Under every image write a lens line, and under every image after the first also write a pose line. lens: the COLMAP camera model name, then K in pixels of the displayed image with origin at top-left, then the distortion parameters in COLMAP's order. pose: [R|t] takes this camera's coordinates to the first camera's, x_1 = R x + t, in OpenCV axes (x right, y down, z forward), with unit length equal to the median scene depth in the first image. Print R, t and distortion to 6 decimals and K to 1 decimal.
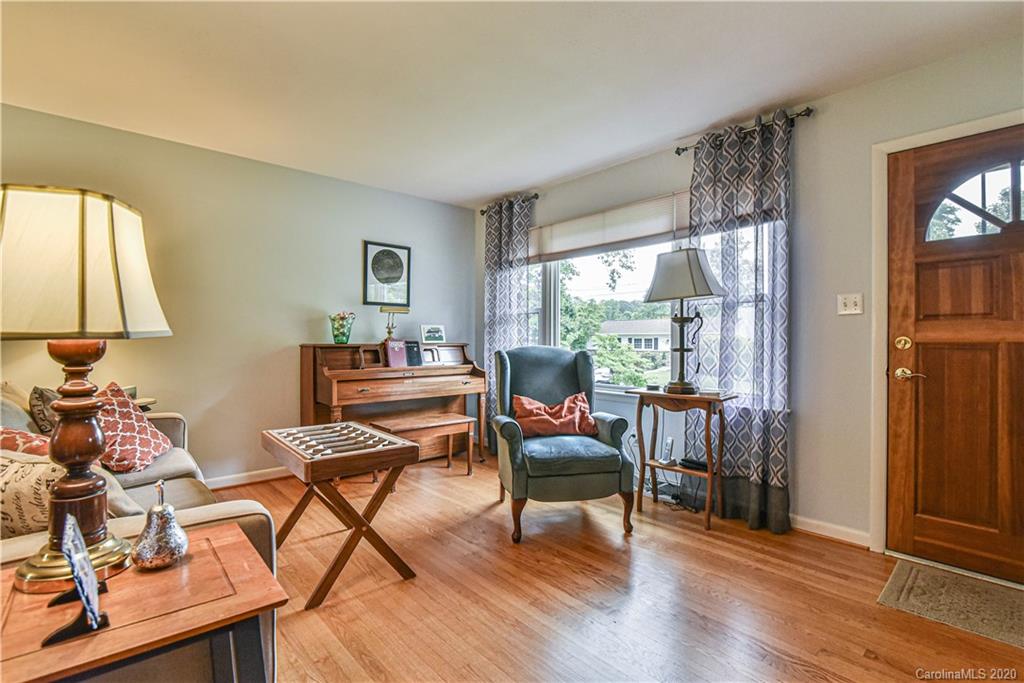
lens RADIAL K [[475.2, 0, 511.9], [0, 475.2, 340.0], [0, 0, 1]] dist [-0.017271, 0.000148]
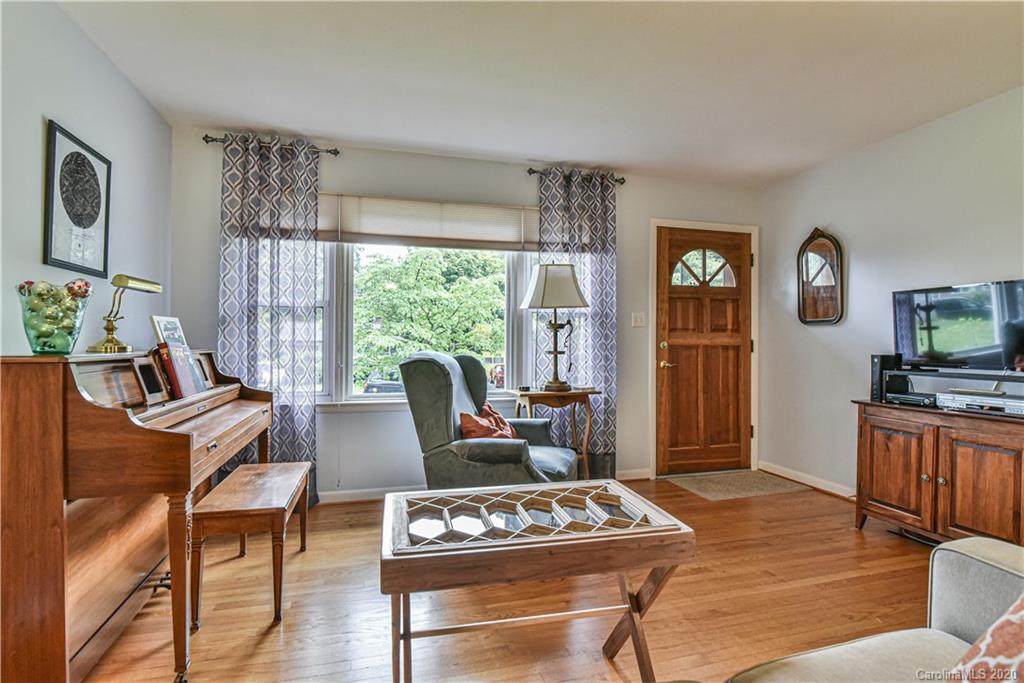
lens RADIAL K [[479.0, 0, 504.9], [0, 479.0, 344.8], [0, 0, 1]] dist [-0.017737, -0.000019]
pose [[0.454114, -0.004677, 0.890931, -0.719479], [-0.000908, 0.999983, 0.005712, -0.003860], [-0.890943, -0.003403, 0.454102, 0.598028]]
